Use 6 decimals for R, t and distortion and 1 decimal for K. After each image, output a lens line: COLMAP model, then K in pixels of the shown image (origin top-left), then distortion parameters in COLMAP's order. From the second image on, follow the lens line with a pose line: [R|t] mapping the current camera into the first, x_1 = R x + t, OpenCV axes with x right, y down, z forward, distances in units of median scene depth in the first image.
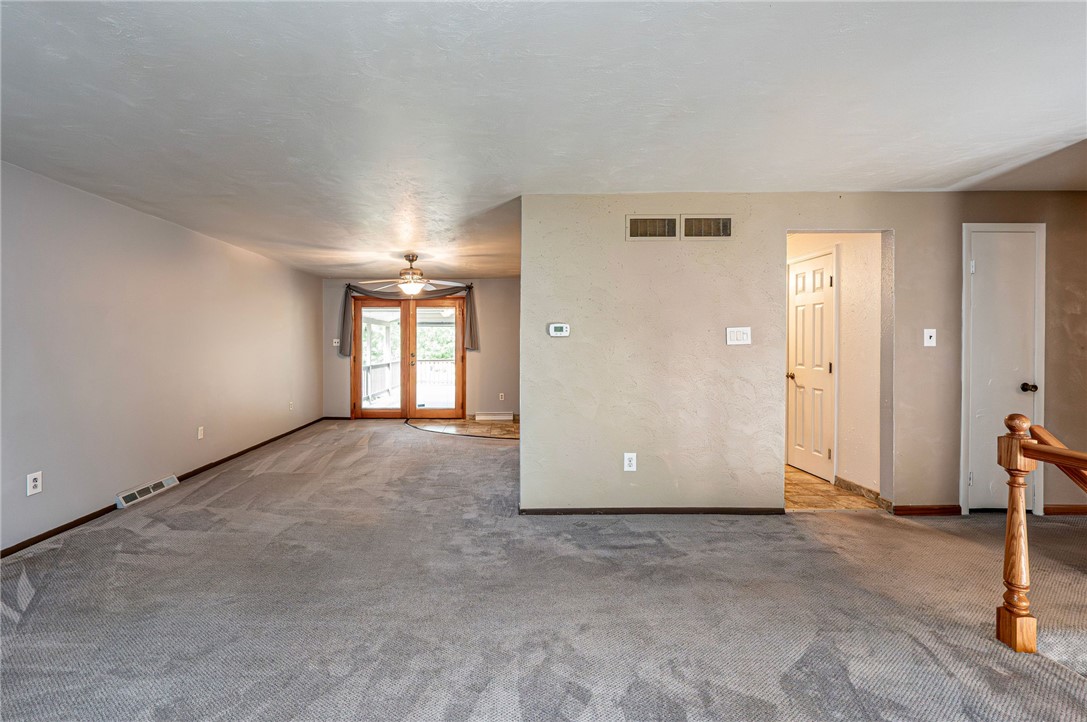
lens RADIAL K [[457.3, 0, 497.2], [0, 457.3, 348.8], [0, 0, 1]] dist [-0.001455, -0.000191]
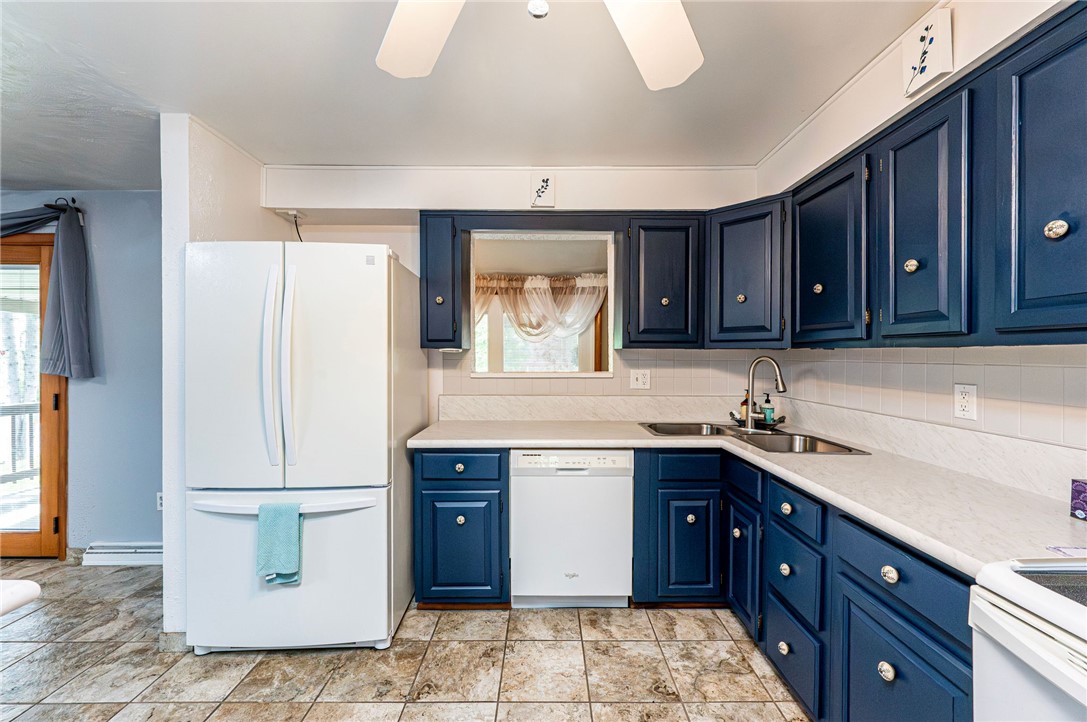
lens RADIAL K [[427.8, 0, 546.1], [0, 427.8, 358.3], [0, 0, 1]] dist [-0.001426, -0.000030]
pose [[0.999875, 0.004000, 0.015301, 0.744069], [-0.003957, 0.999988, -0.002811, -0.032145], [-0.015312, 0.002750, 0.999879, 1.471345]]
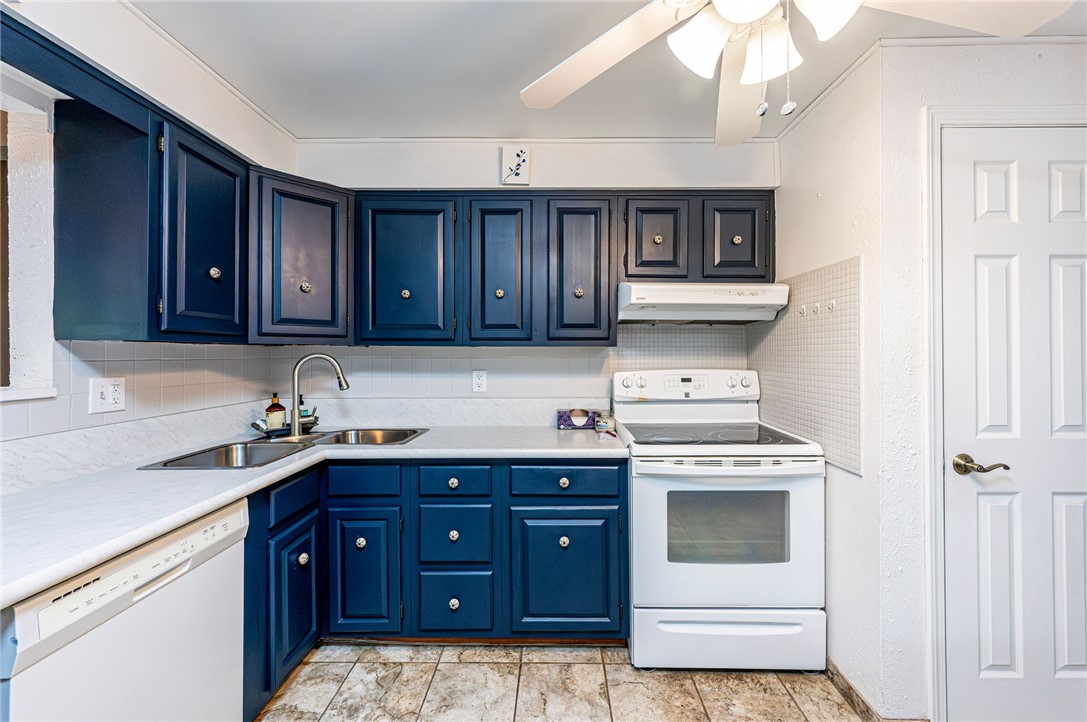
lens RADIAL K [[433.2, 0, 554.5], [0, 433.2, 351.7], [0, 0, 1]] dist [-0.000192, 0.000000]
pose [[-0.008947, 0.005016, 0.999947, 0.462504], [0.012238, 0.999913, -0.004906, -0.033873], [-0.999885, 0.012194, -0.009007, 1.803816]]
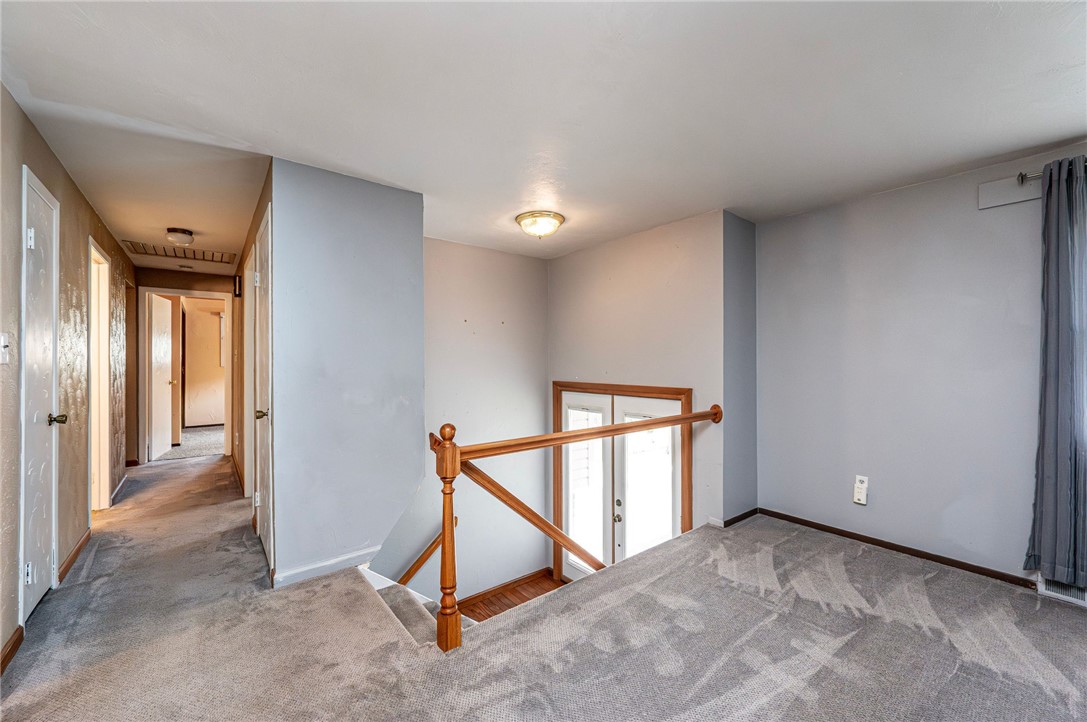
lens RADIAL K [[427.8, 0, 546.1], [0, 427.8, 358.3], [0, 0, 1]] dist [-0.001426, -0.000030]
pose [[-0.637566, 0.006591, 0.770368, 0.129777], [0.012283, 0.999923, 0.001610, -0.005392], [-0.770298, 0.010489, -0.637598, 0.817727]]
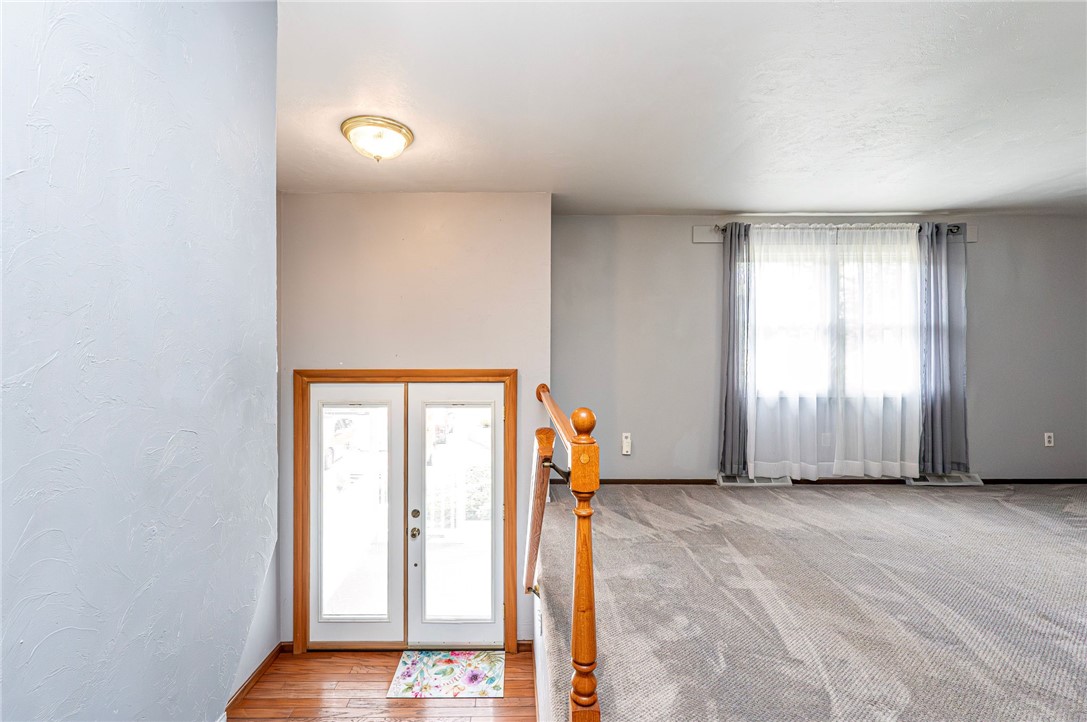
lens RADIAL K [[451.2, 0, 511.8], [0, 451.2, 357.0], [0, 0, 1]] dist [-0.000182, -0.000003]
pose [[-0.999882, 0.002691, -0.015121, 0.710763], [0.002543, 0.999949, 0.009770, 0.033261], [0.015146, 0.009730, -0.999838, 0.939409]]
